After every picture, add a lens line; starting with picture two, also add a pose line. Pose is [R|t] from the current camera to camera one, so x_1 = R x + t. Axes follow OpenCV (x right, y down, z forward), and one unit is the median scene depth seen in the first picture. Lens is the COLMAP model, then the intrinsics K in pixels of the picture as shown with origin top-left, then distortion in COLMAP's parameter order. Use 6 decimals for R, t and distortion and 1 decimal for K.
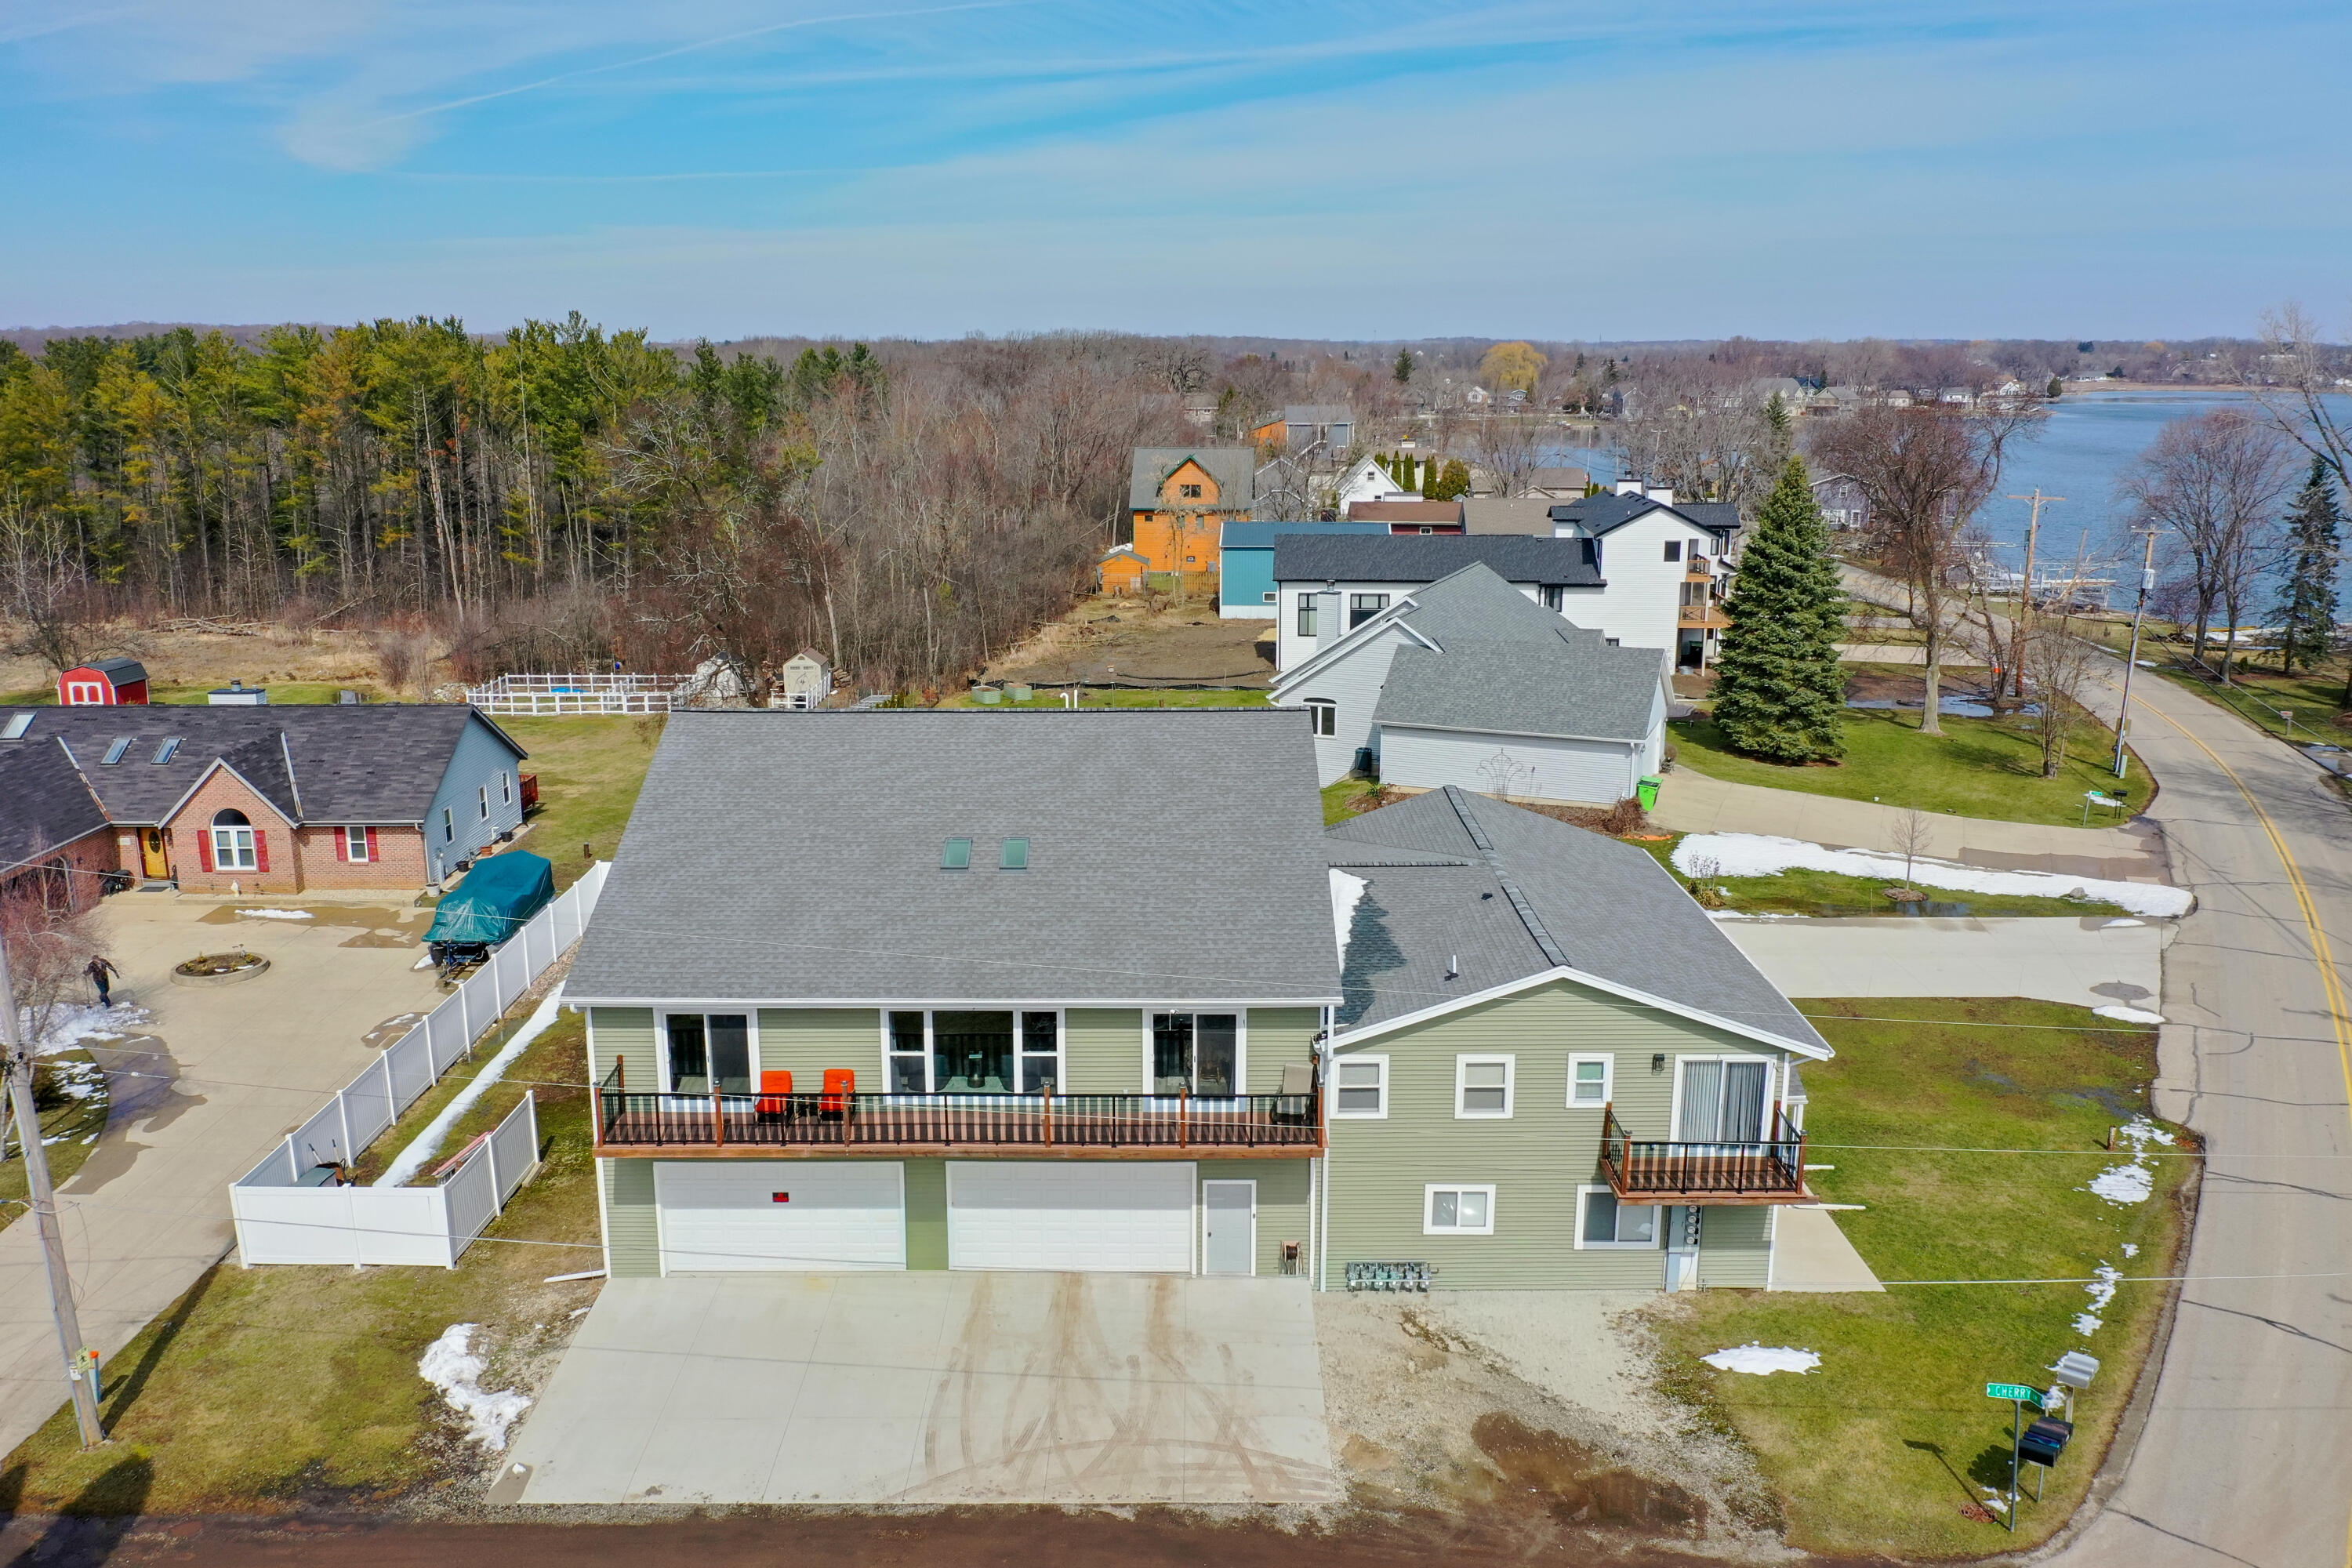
lens RADIAL K [[1841.9, 0, 1178.9], [0, 1841.9, 789.5], [0, 0, 1]] dist [-0.022970, 0.014565]
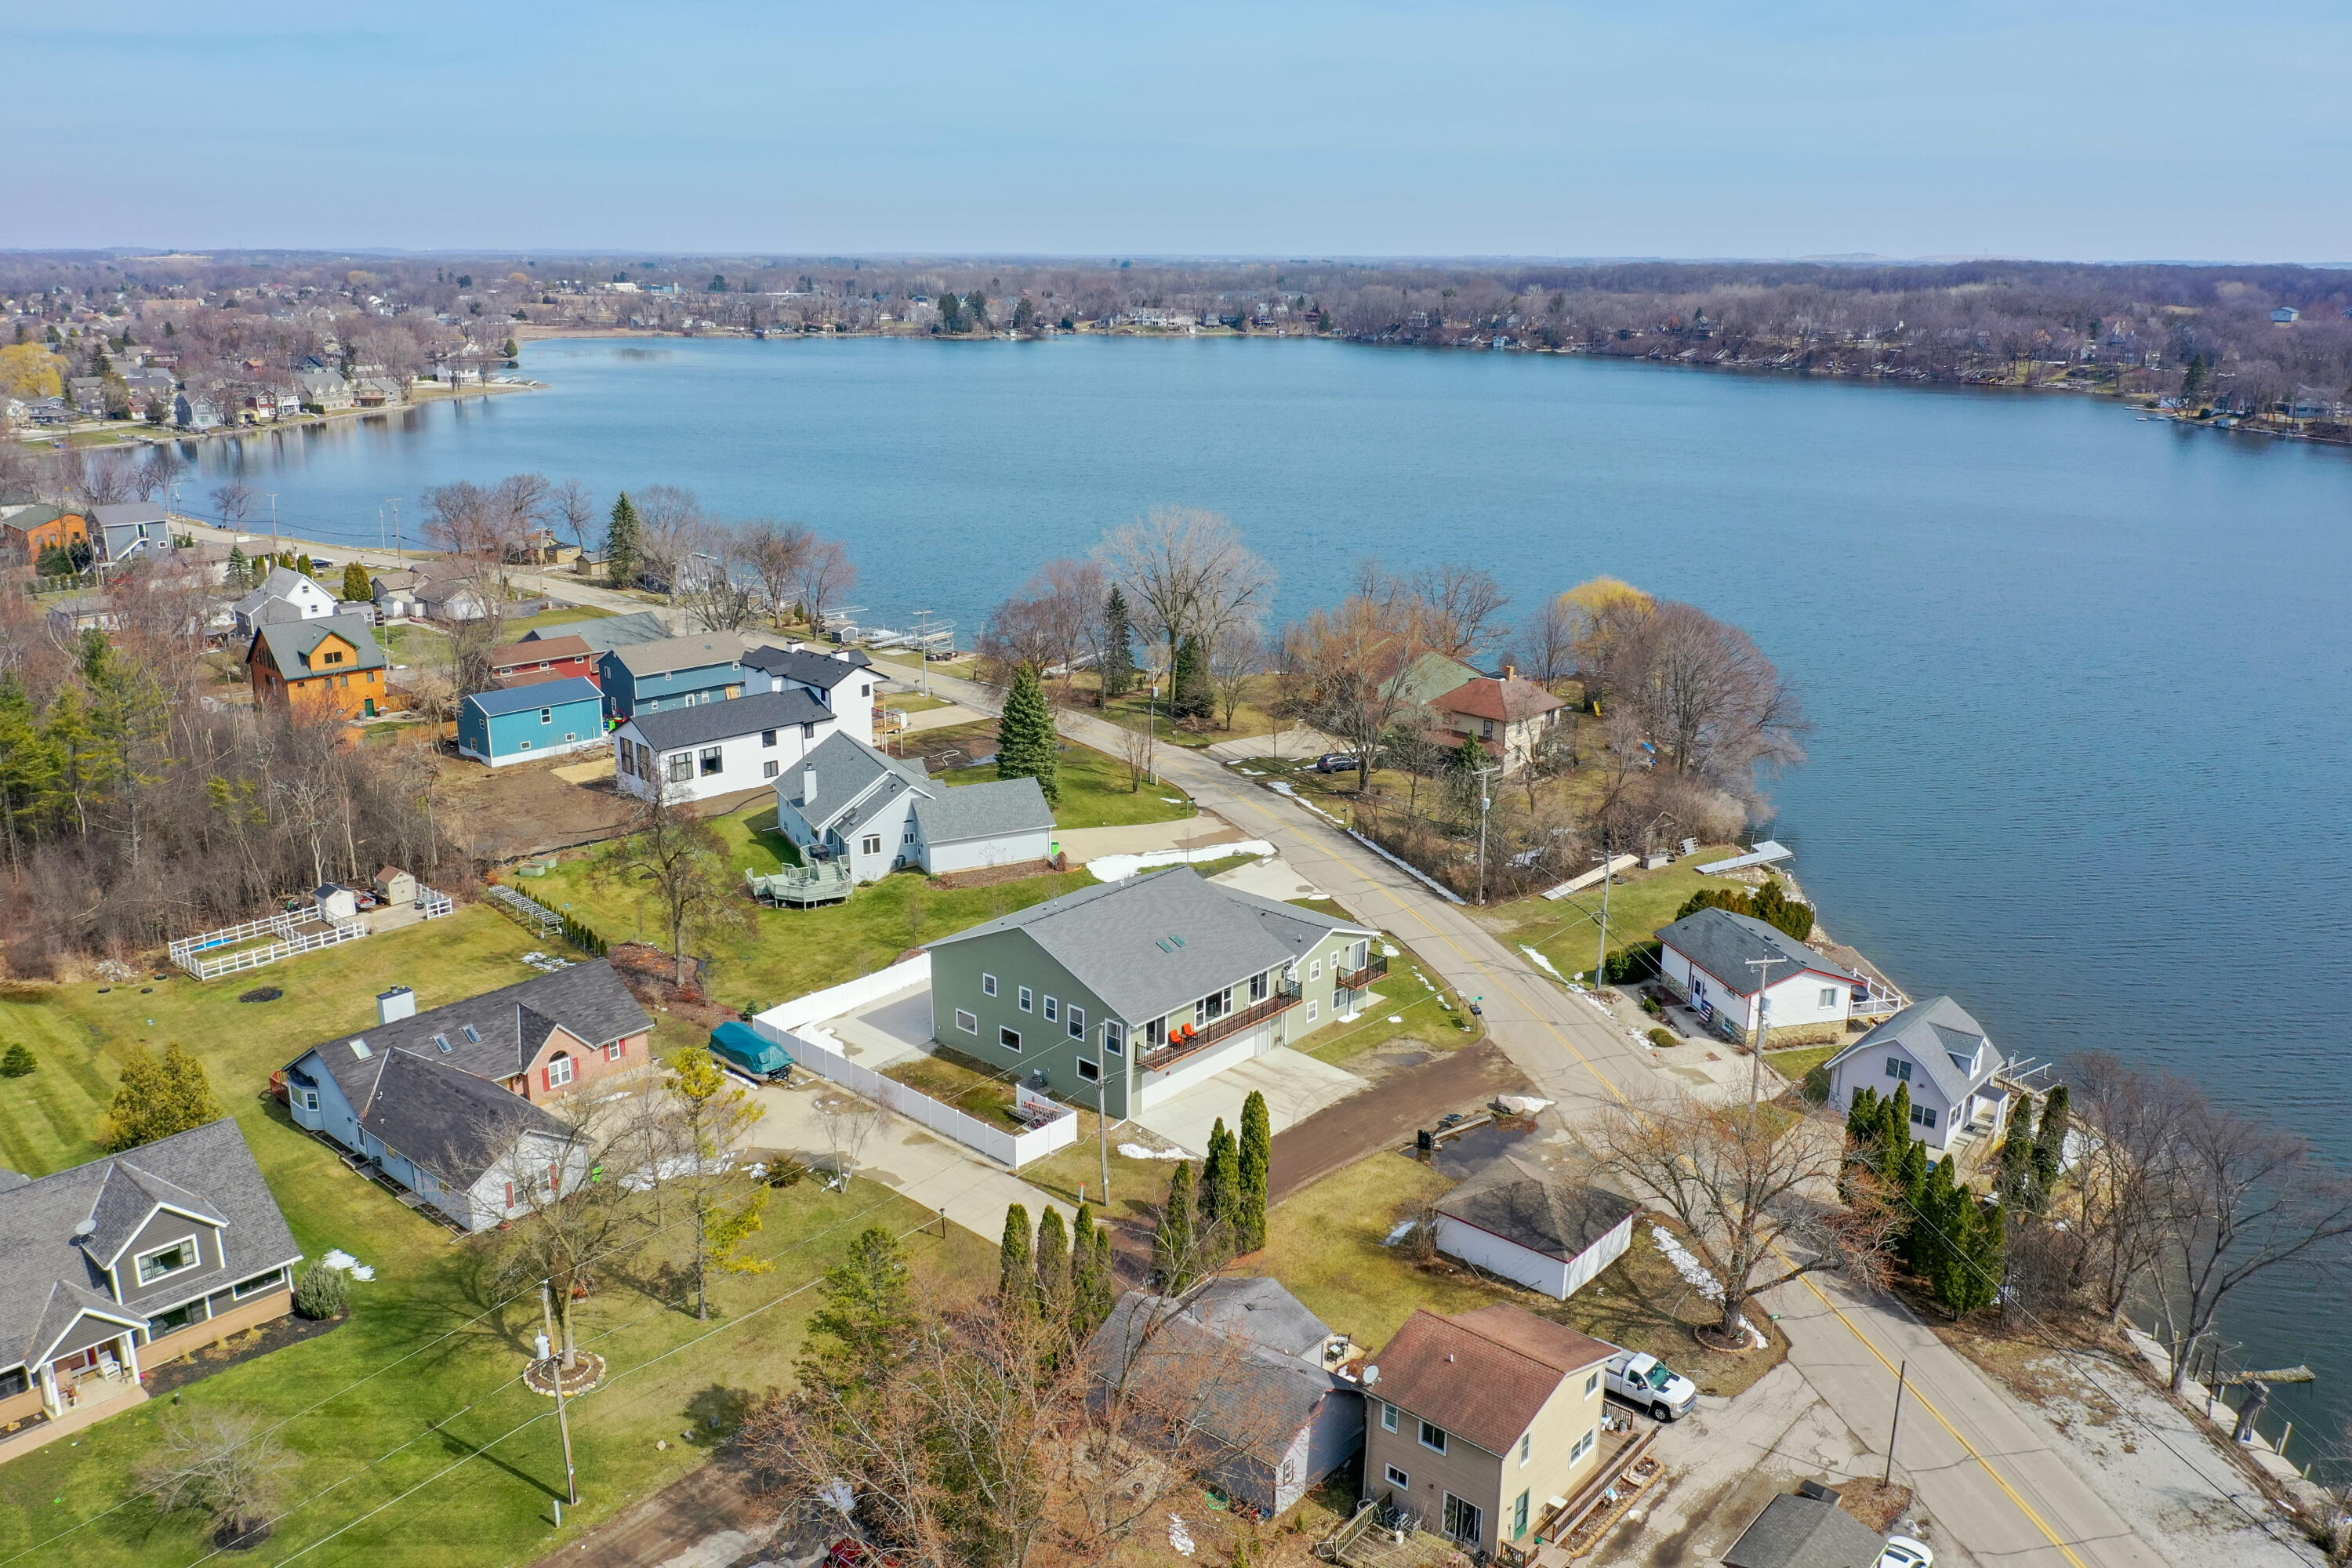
lens RADIAL K [[1841.9, 0, 1174.6], [0, 1841.9, 782.8], [0, 0, 1]] dist [-0.022970, 0.014565]
pose [[0.664274, -0.202990, 0.719399, -1.291621], [0.165735, 0.978463, 0.123055, -0.344586], [-0.728884, 0.037487, 0.683610, -0.602072]]
